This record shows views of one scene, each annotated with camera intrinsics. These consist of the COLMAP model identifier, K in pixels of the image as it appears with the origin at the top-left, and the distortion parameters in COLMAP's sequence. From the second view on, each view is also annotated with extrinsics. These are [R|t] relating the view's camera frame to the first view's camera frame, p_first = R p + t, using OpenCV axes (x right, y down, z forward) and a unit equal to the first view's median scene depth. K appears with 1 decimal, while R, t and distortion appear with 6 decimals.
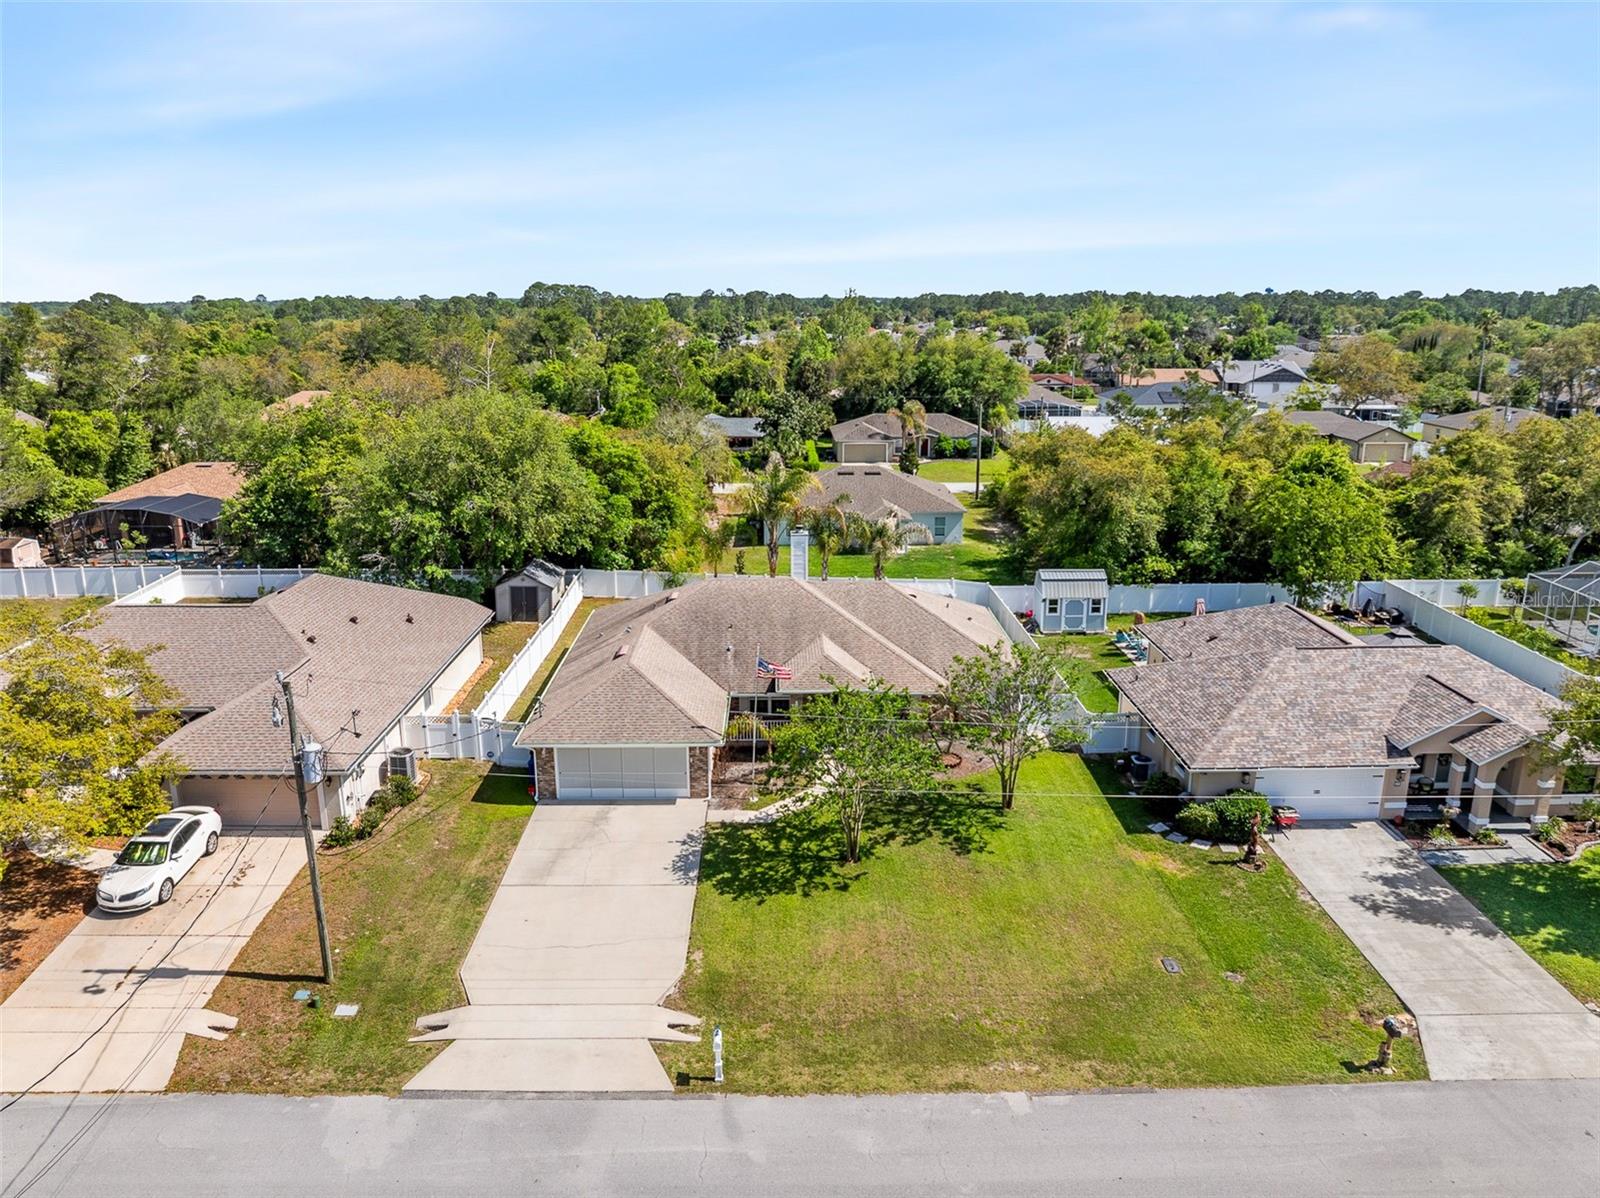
lens RADIAL K [[1123.3, 0, 796.5], [0, 1123.3, 594.3], [0, 0, 1]] dist [-0.039952, 0.005677]
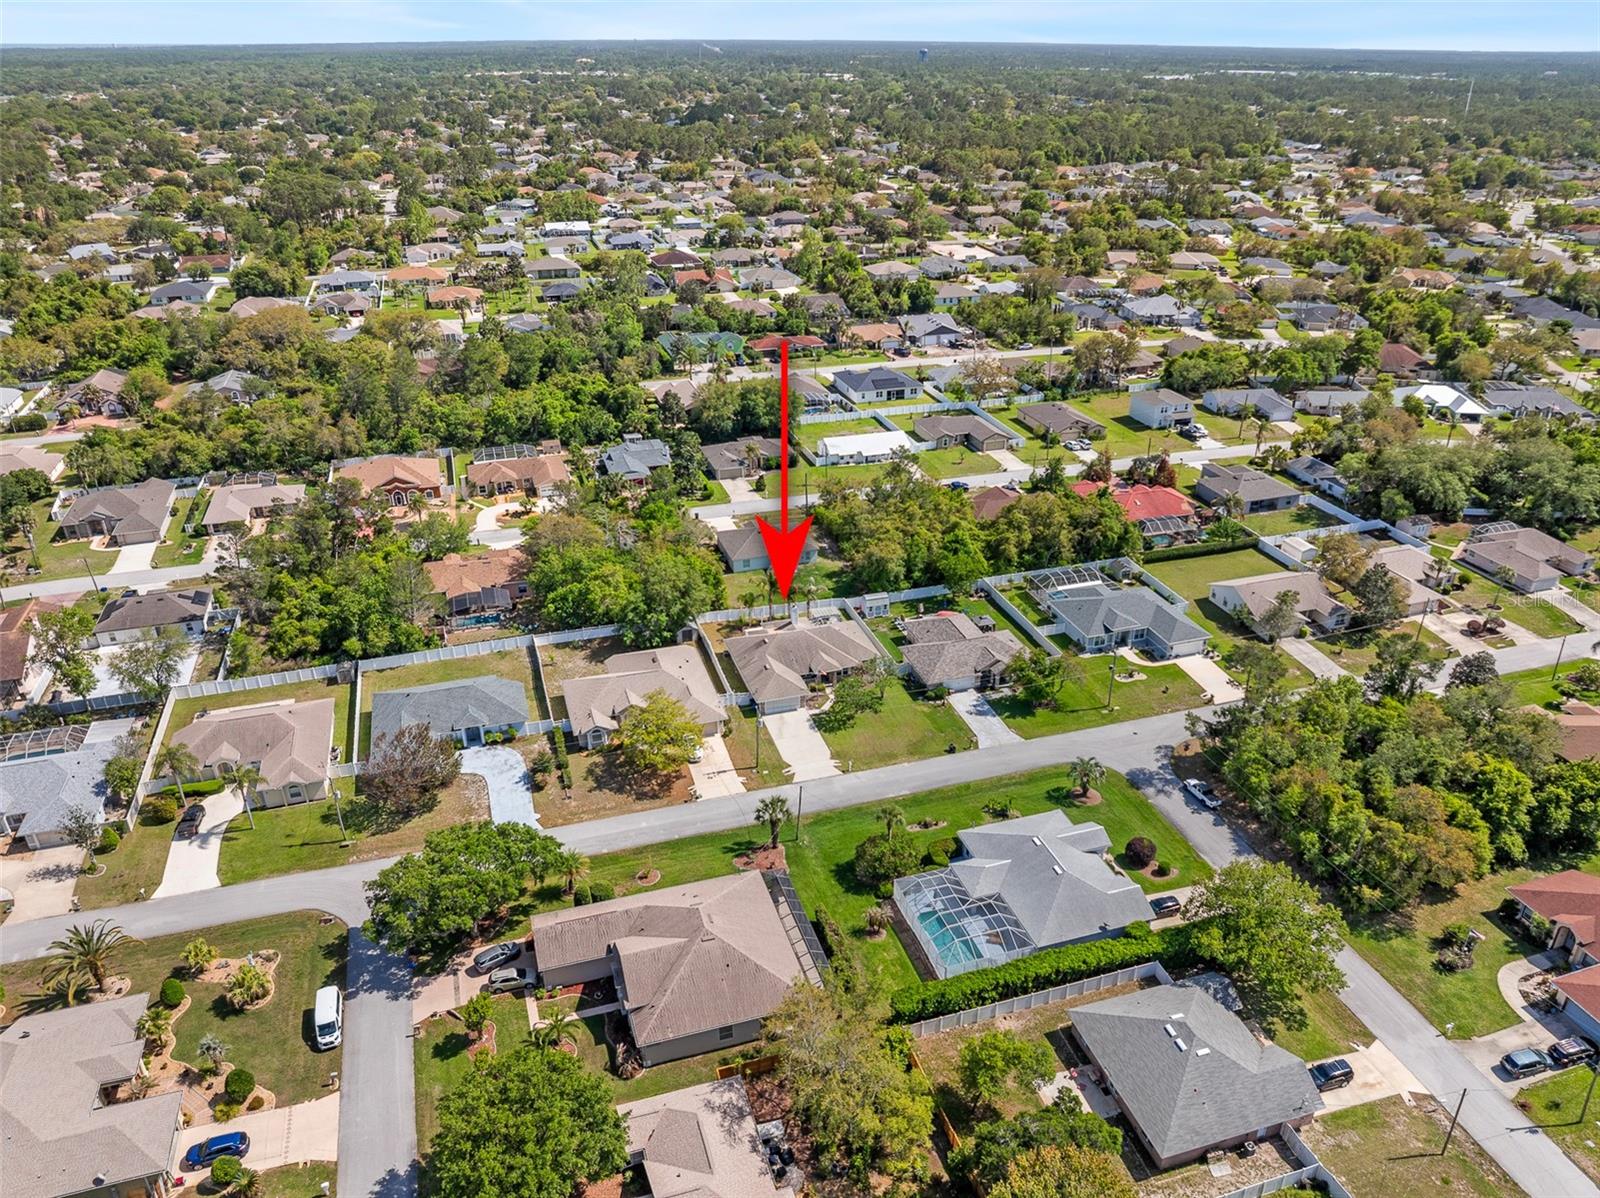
lens RADIAL K [[1137.4, 0, 789.7], [0, 1137.4, 598.6], [0, 0, 1]] dist [-0.038275, -0.000794]
pose [[0.959827, -0.127014, 0.250199, -1.185561], [0.072539, 0.973691, 0.216019, -1.137967], [-0.271054, -0.189191, 0.943788, -2.848398]]
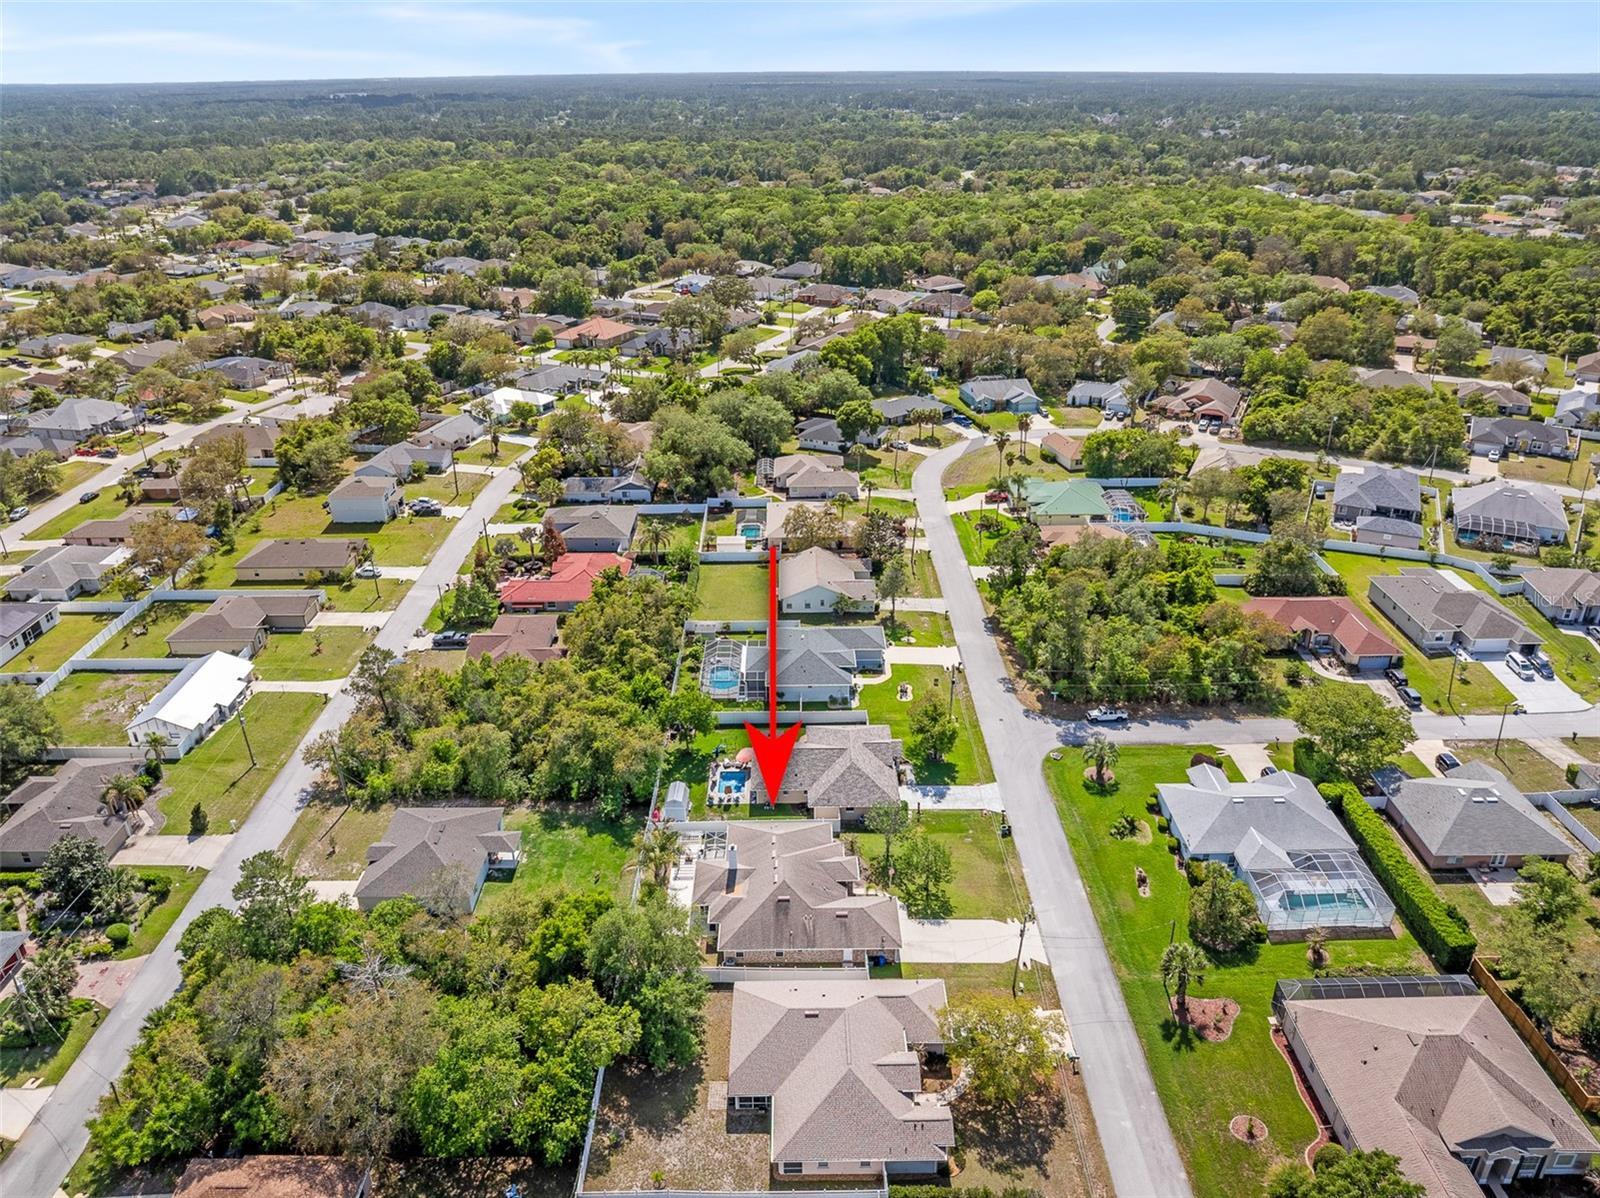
lens RADIAL K [[1116.9, 0, 807.6], [0, 1116.9, 598.3], [0, 0, 1]] dist [-0.043657, -0.002364]
pose [[-0.001733, -0.432886, 0.901447, -2.635961], [0.256848, 0.871014, 0.418765, -2.048268], [-0.966450, 0.232260, 0.109676, 0.829065]]
